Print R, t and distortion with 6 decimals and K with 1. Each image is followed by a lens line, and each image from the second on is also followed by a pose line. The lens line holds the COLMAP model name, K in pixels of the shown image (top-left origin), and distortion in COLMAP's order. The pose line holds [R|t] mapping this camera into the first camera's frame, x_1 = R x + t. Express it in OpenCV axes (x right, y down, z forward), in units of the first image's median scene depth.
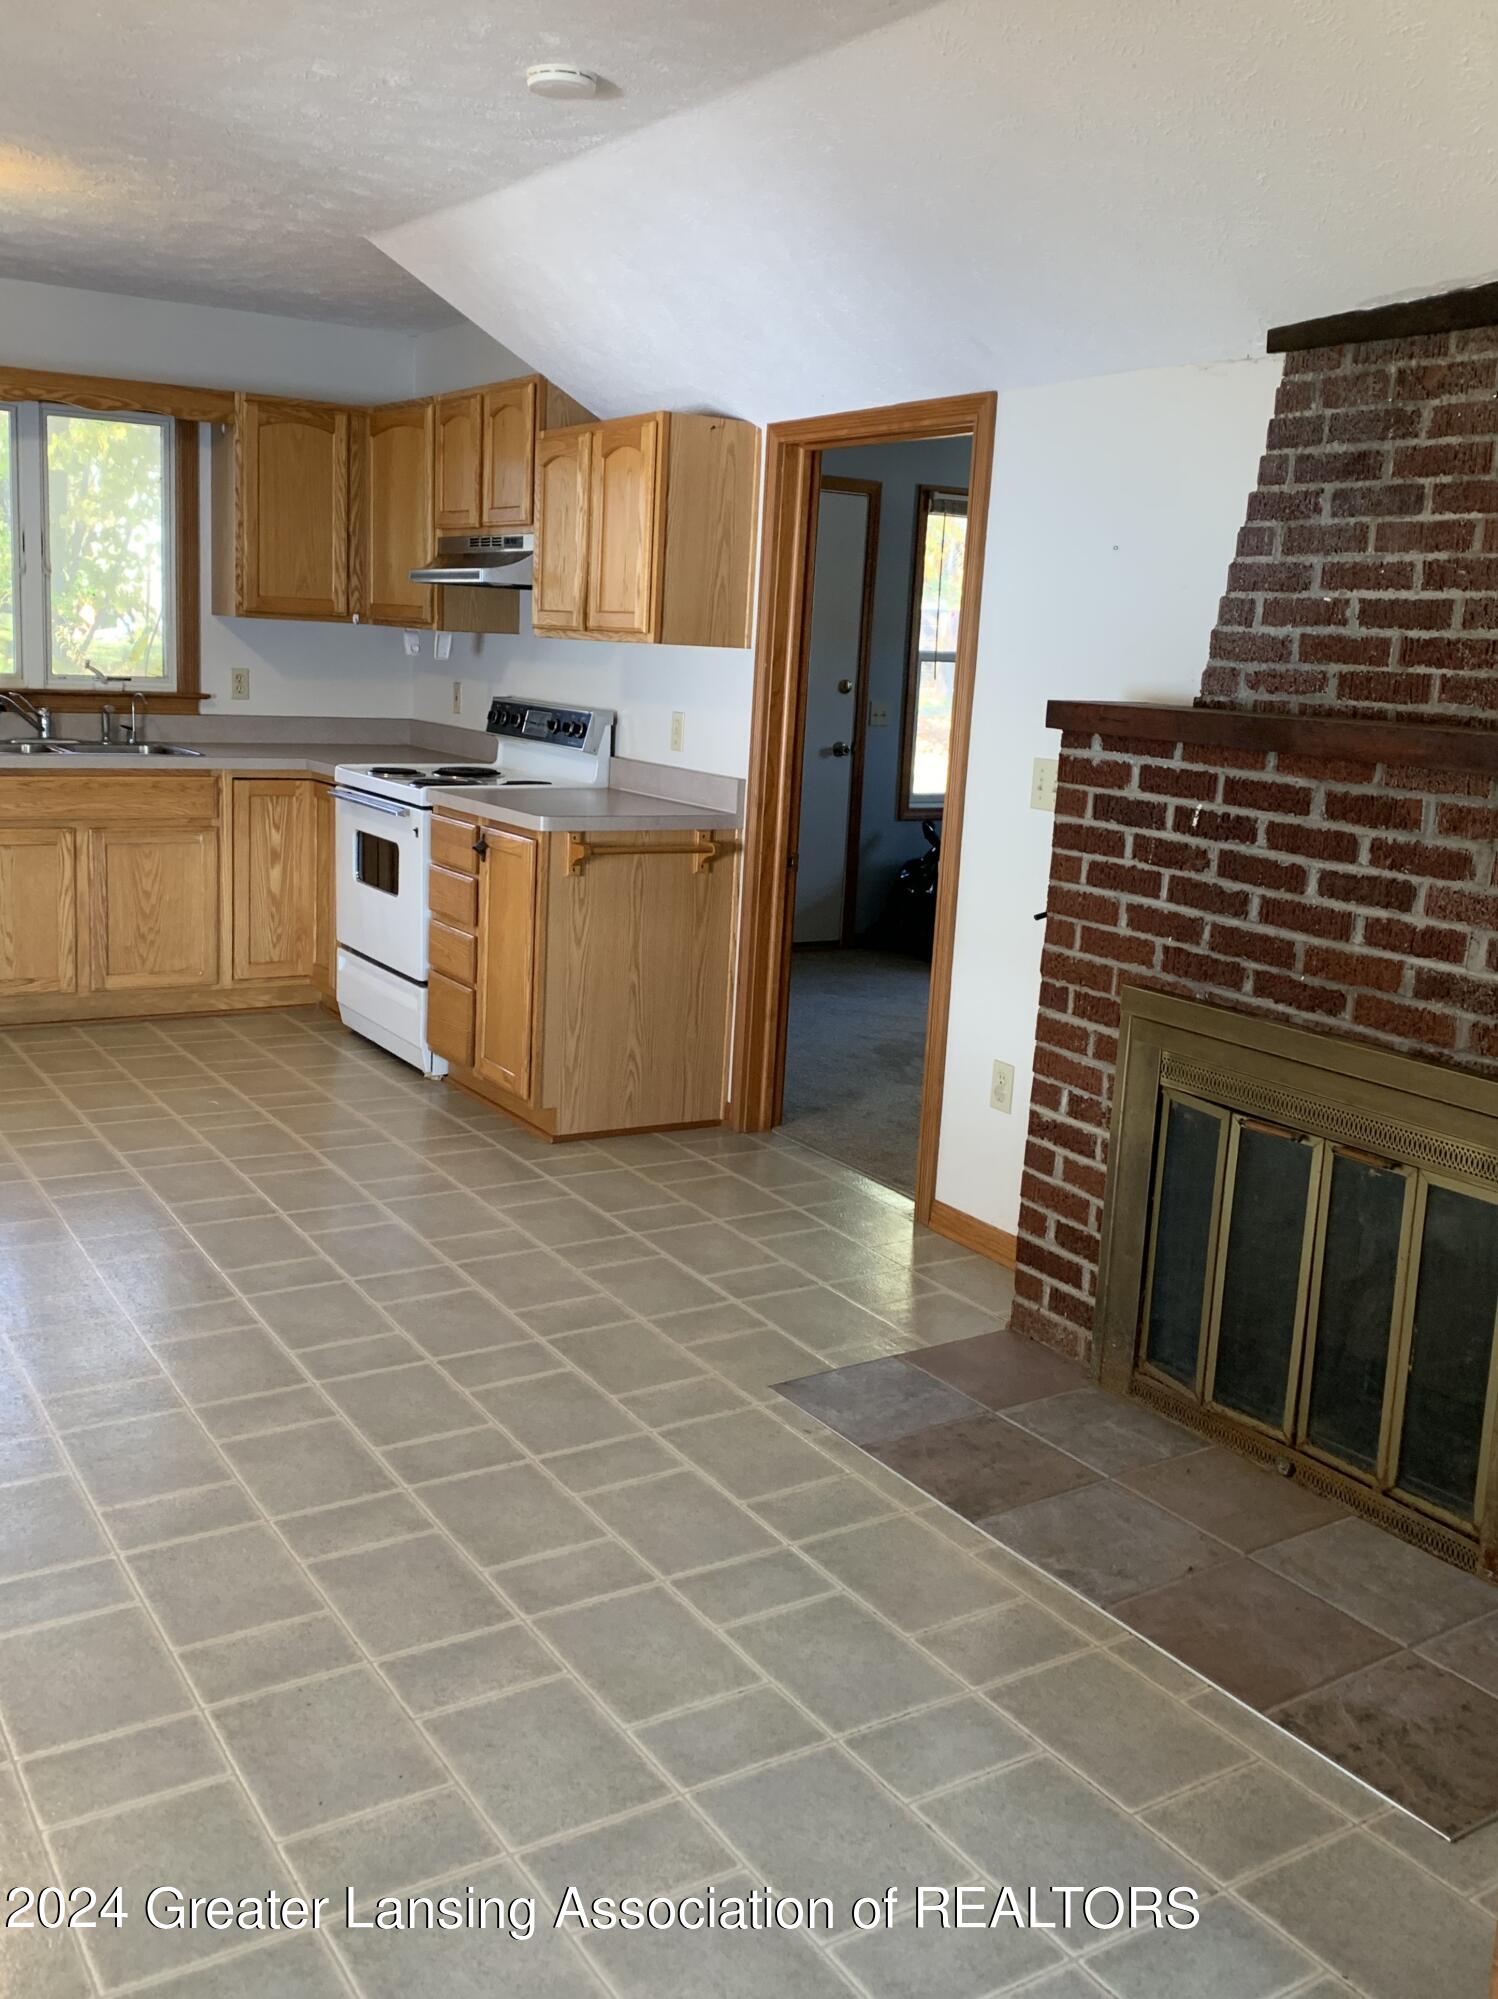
lens RADIAL K [[1783.6, 0, 772.8], [0, 1783.6, 939.5], [0, 0, 1]] dist [0.060139, -0.140352]
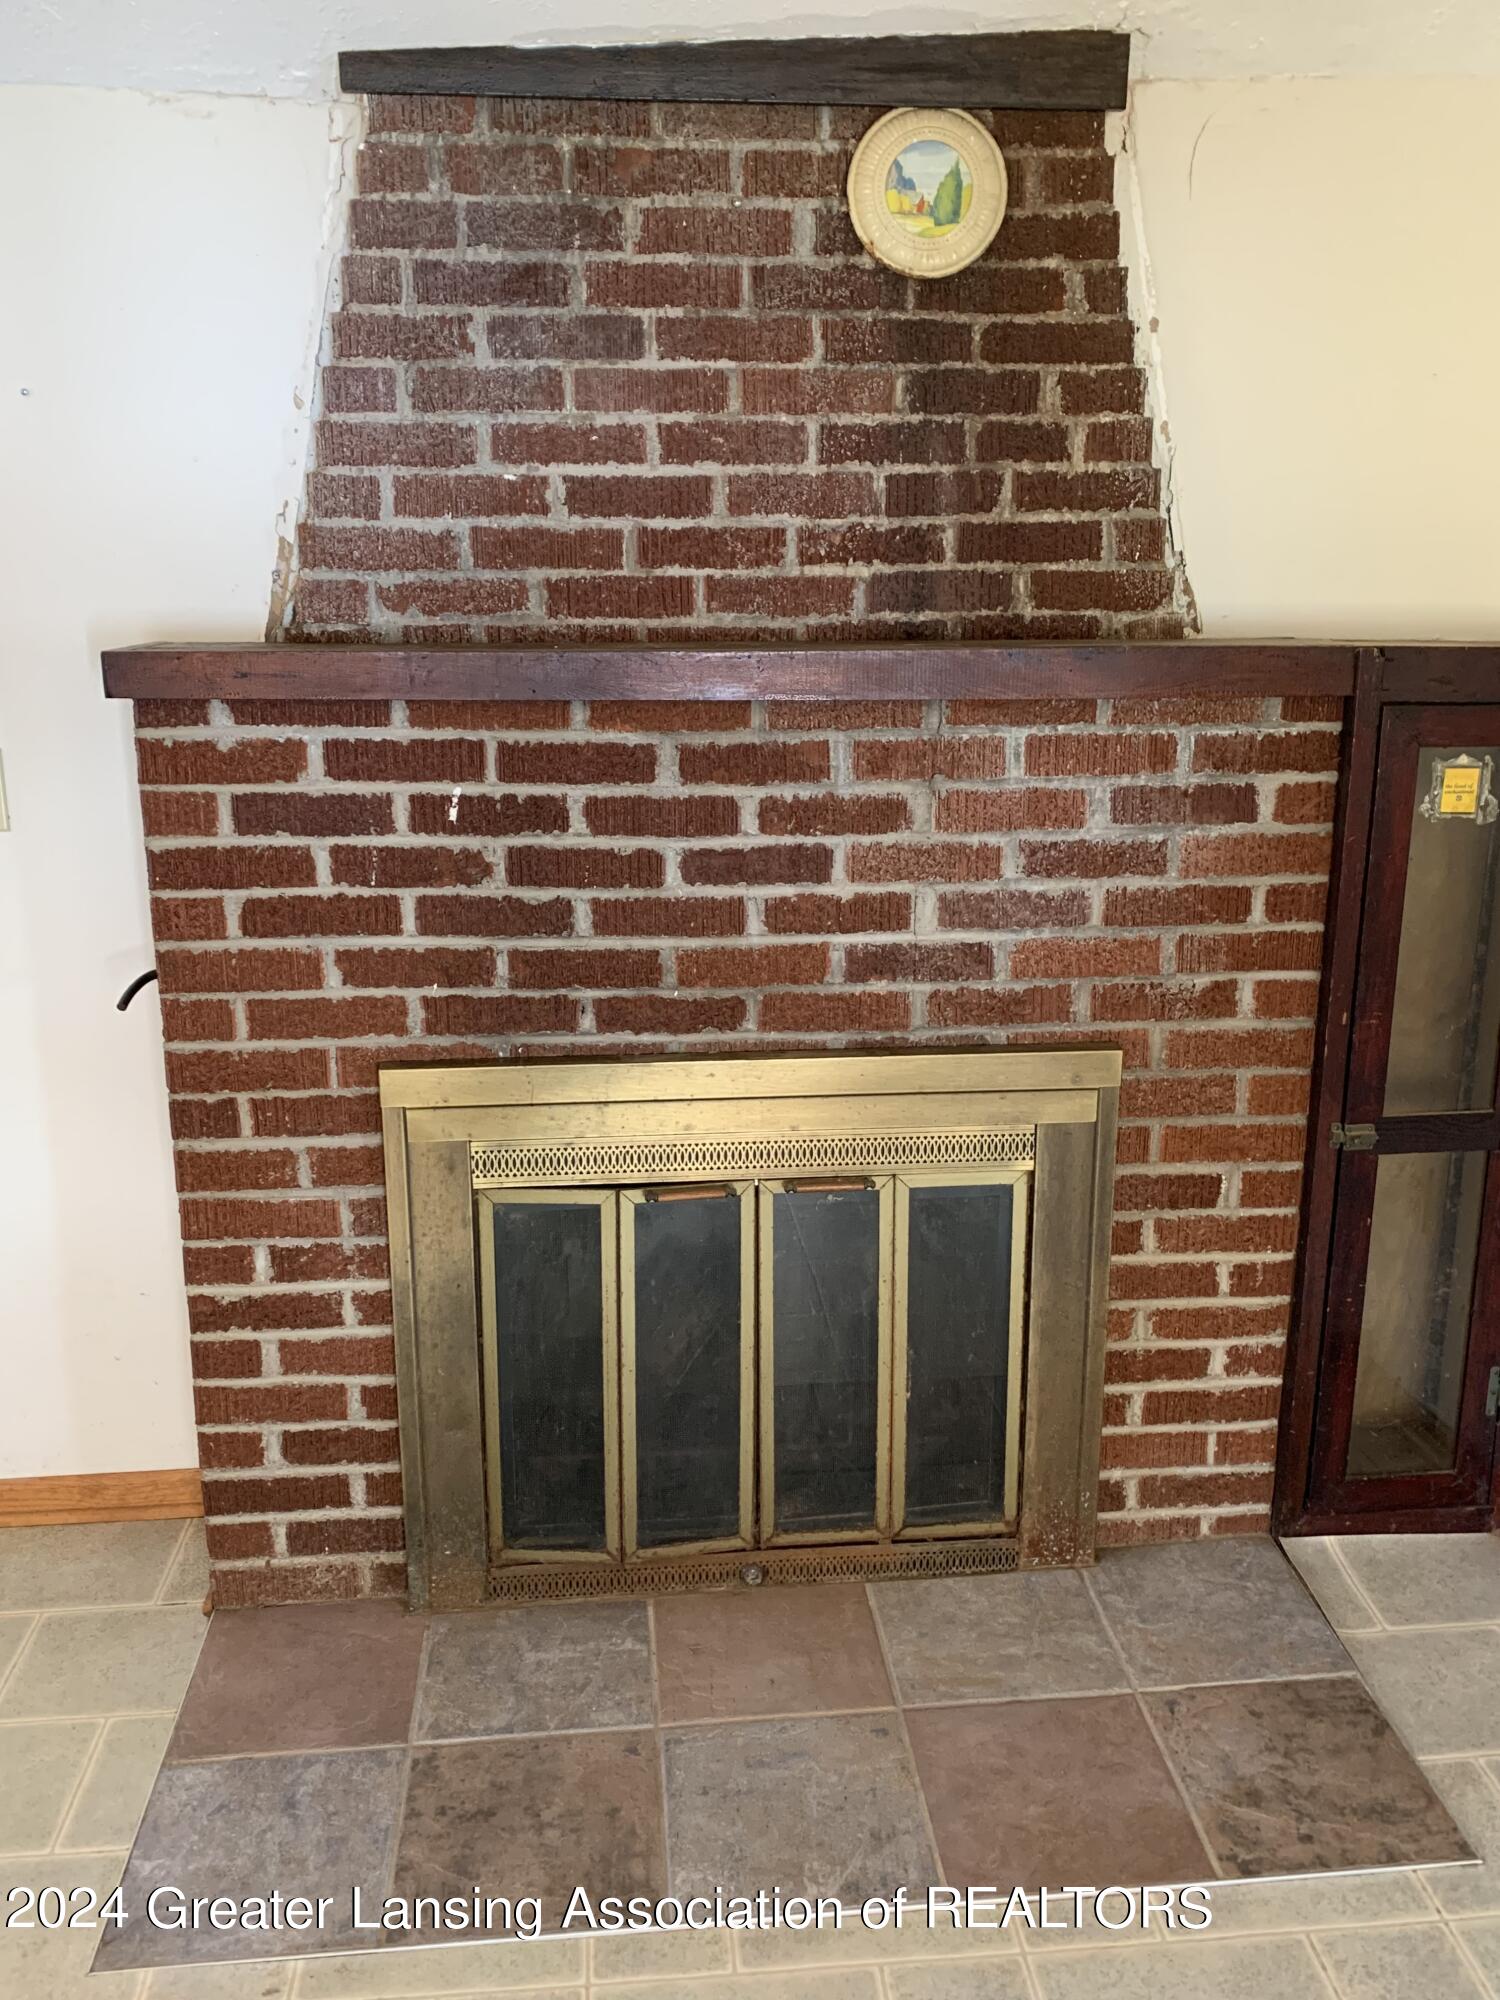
lens RADIAL K [[1672.0, 0, 762.2], [0, 1672.0, 1010.6], [0, 0, 1]] dist [0.051875, -0.076361]
pose [[0.467956, -0.279073, 0.838532, -0.271565], [0.168514, 0.959600, 0.225324, -0.119571], [-0.867537, 0.035862, 0.496078, 0.586850]]
